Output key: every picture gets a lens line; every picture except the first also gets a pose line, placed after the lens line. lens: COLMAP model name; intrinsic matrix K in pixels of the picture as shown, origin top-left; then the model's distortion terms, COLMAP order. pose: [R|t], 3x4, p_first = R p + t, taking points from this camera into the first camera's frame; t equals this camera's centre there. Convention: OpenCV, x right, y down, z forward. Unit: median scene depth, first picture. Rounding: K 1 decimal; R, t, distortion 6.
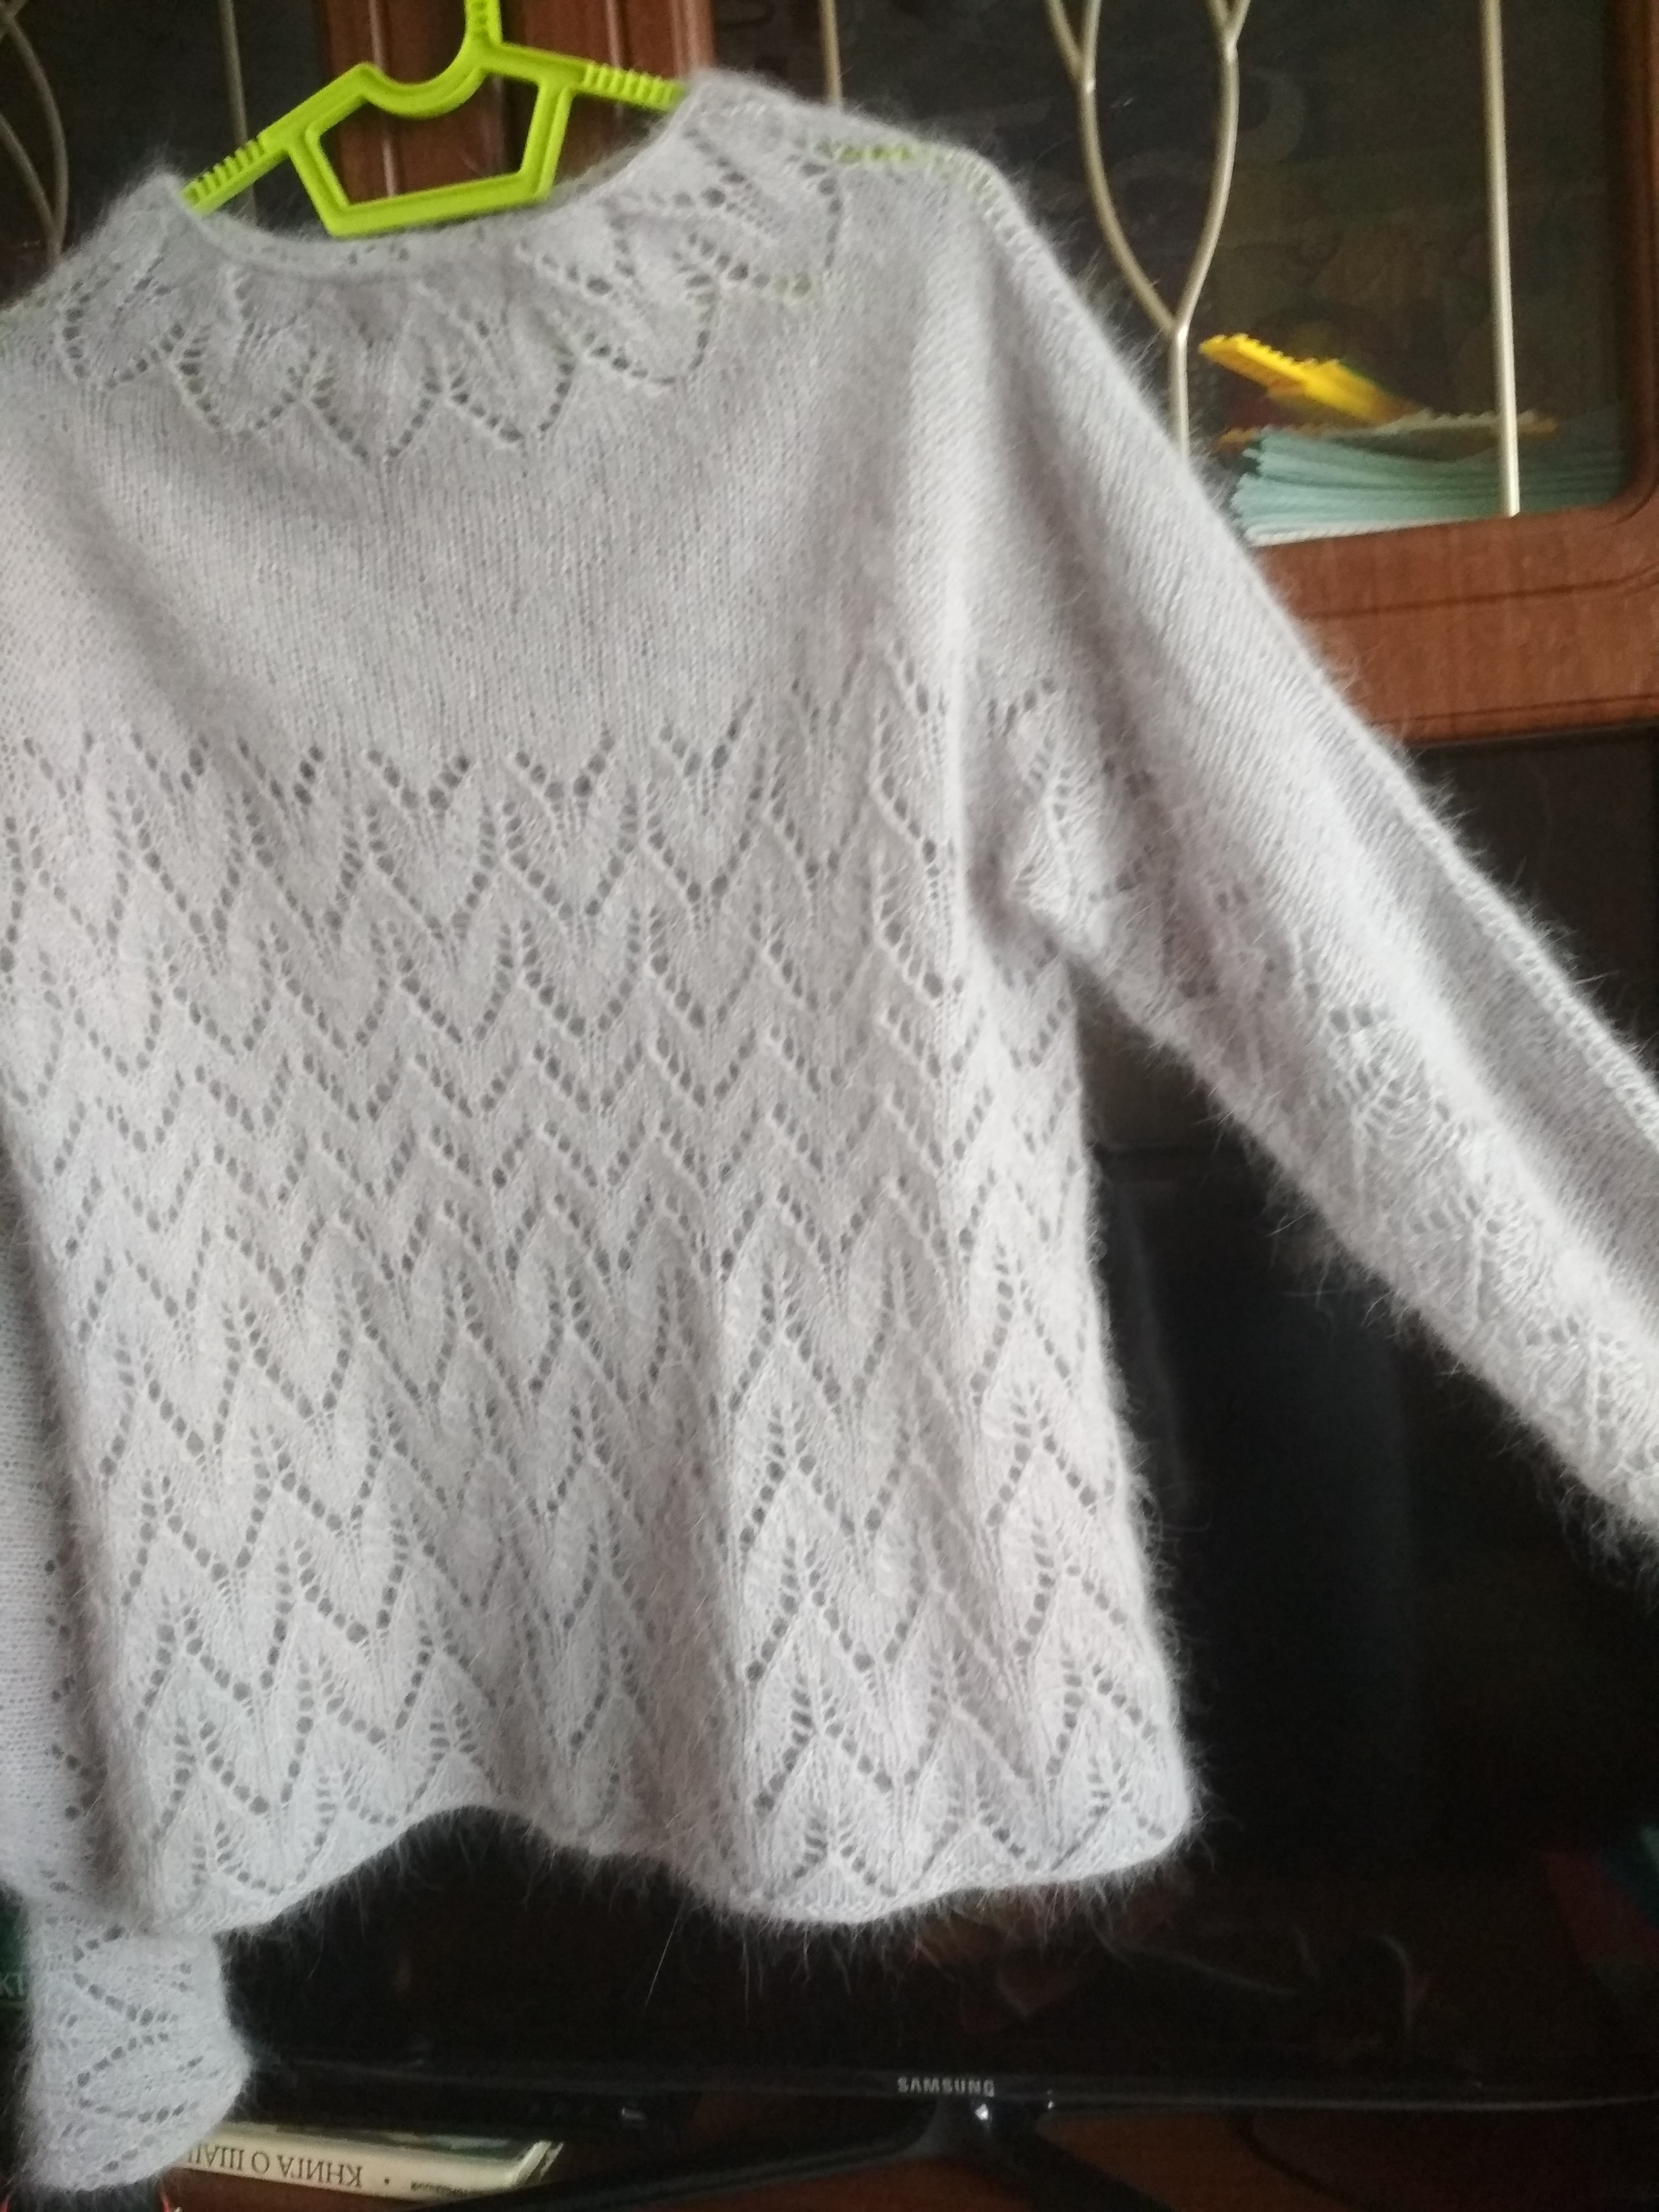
lens RADIAL K [[1920.2, 0, 829.8], [0, 1920.2, 1050.0], [0, 0, 1]] dist [0.078722, -0.209638]
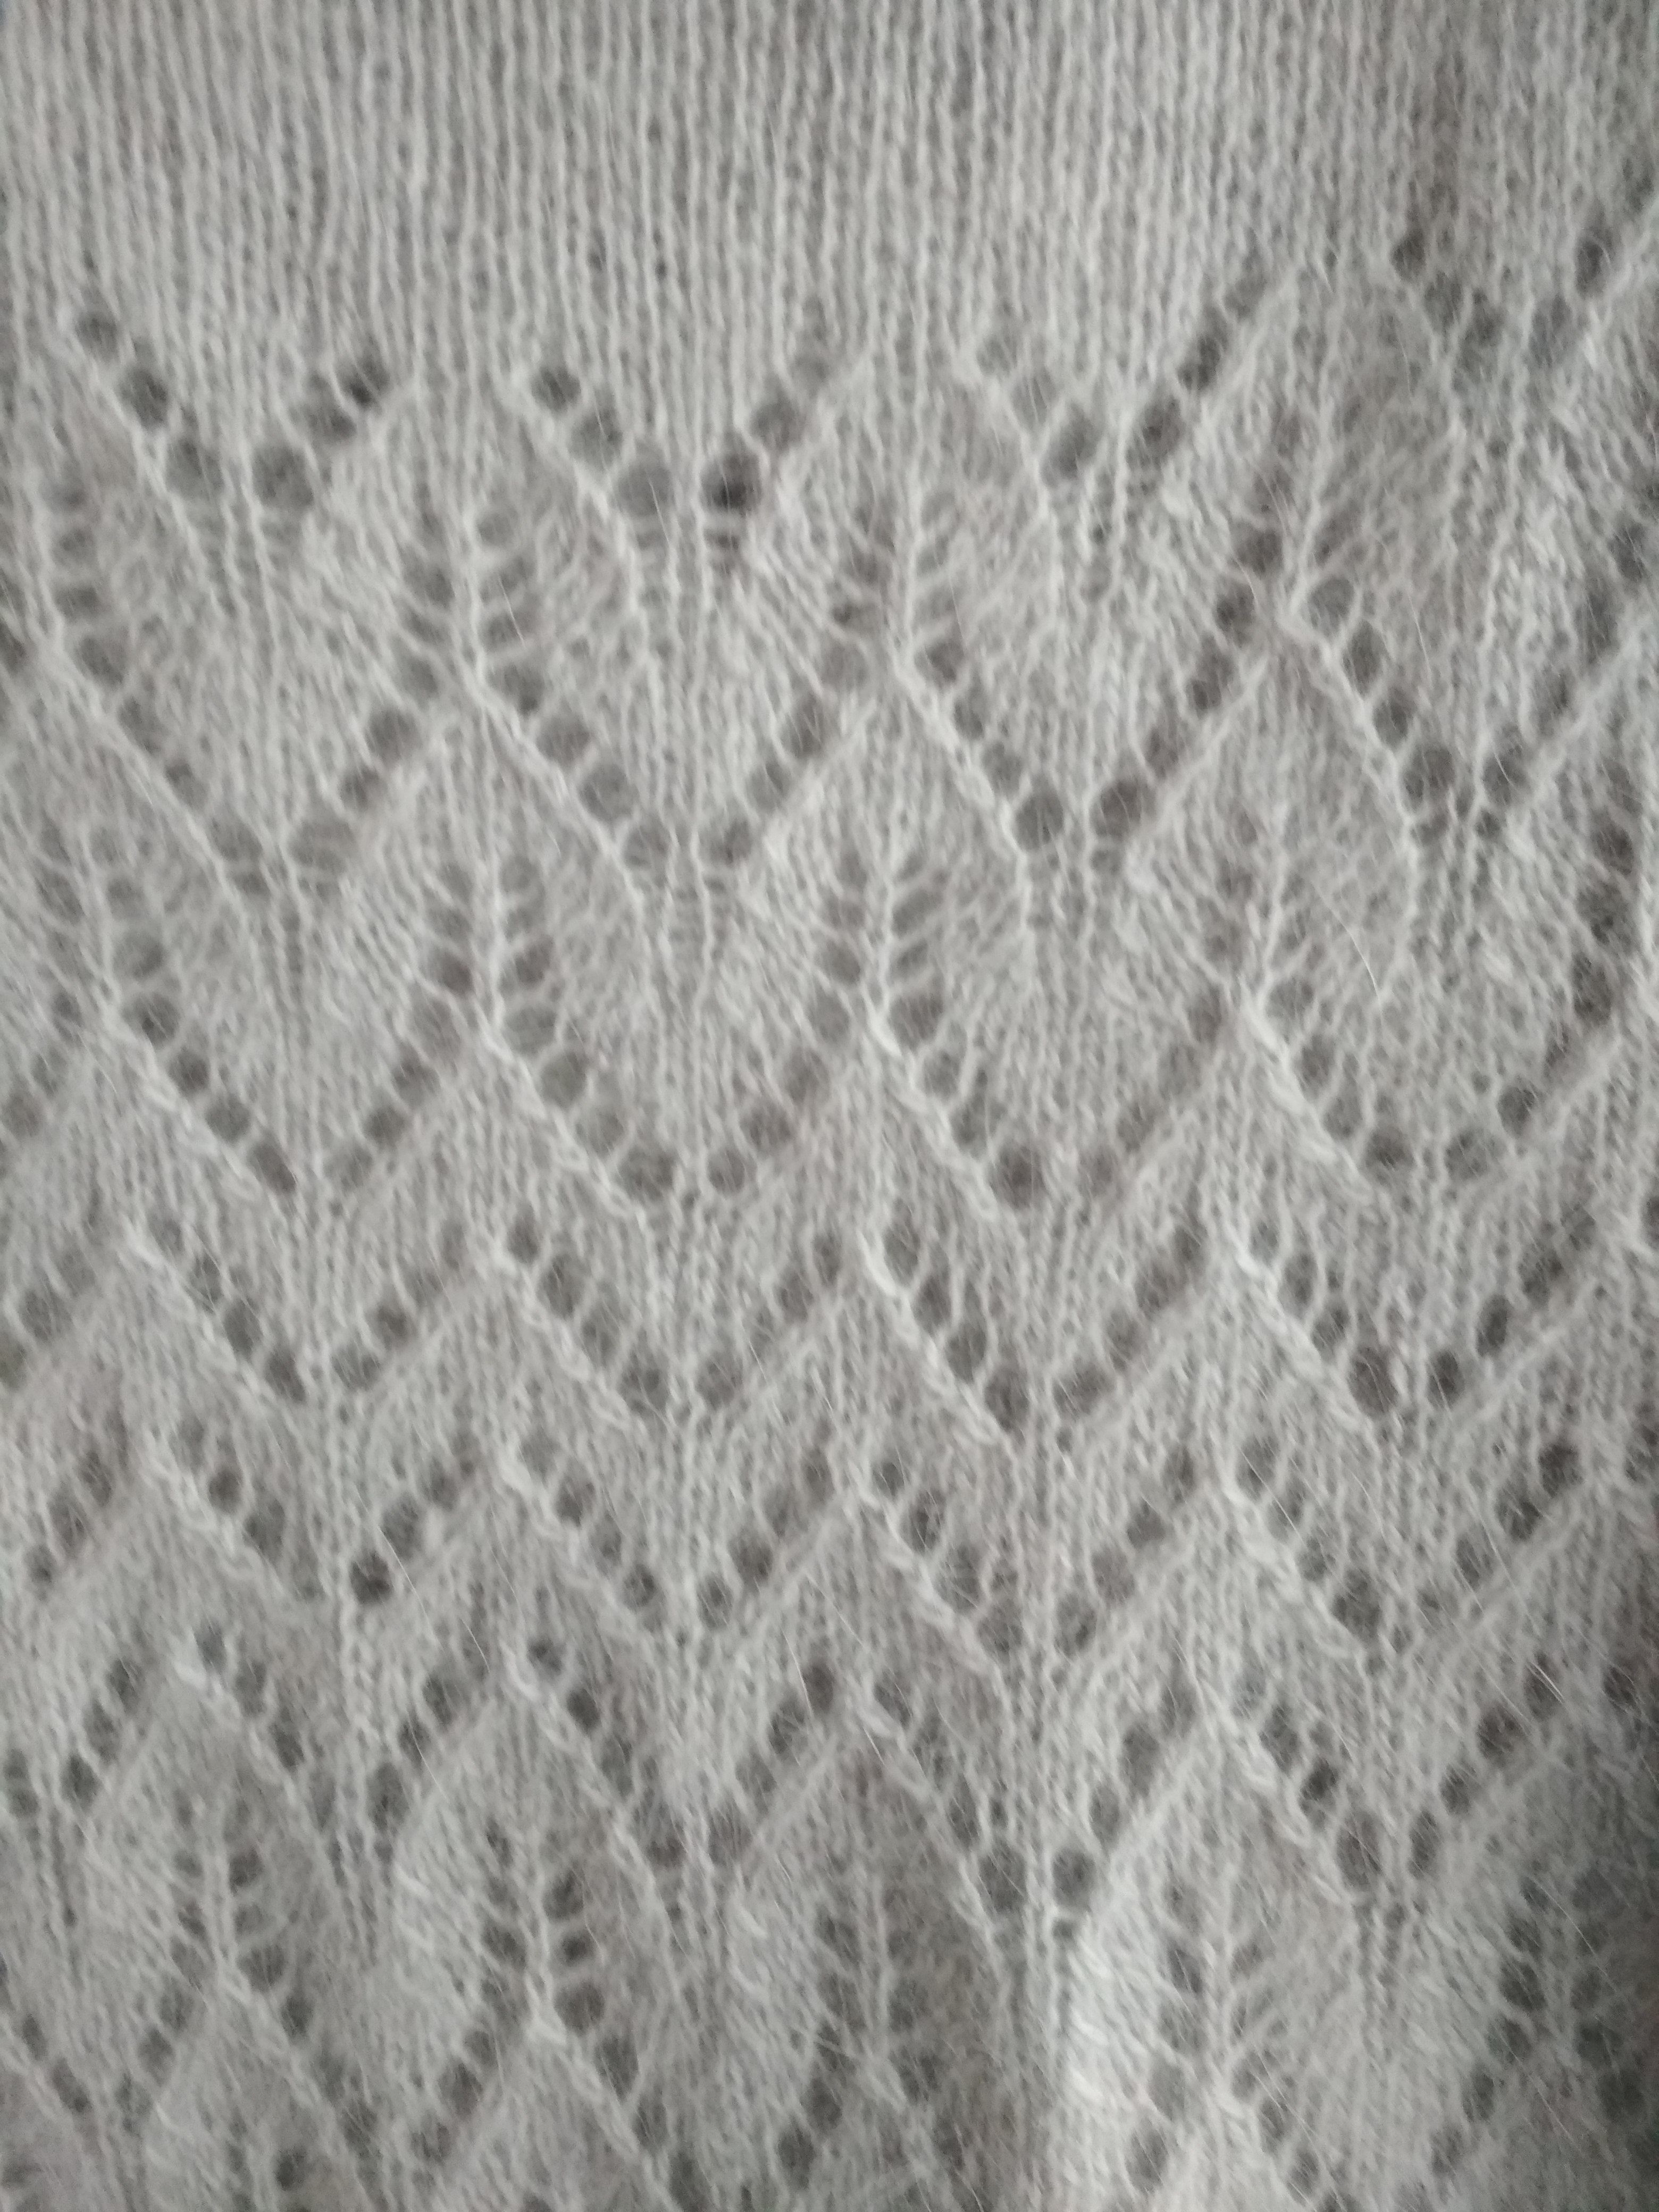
lens RADIAL K [[1716.3, 0, 829.5], [0, 1716.3, 1106.0], [0, 0, 1]] dist [0.063129, -0.128609]
pose [[0.977791, 0.073073, 0.196431, -0.163318], [-0.071528, 0.997326, -0.014960, -0.022759], [-0.196999, 0.000577, 0.980403, 0.693110]]
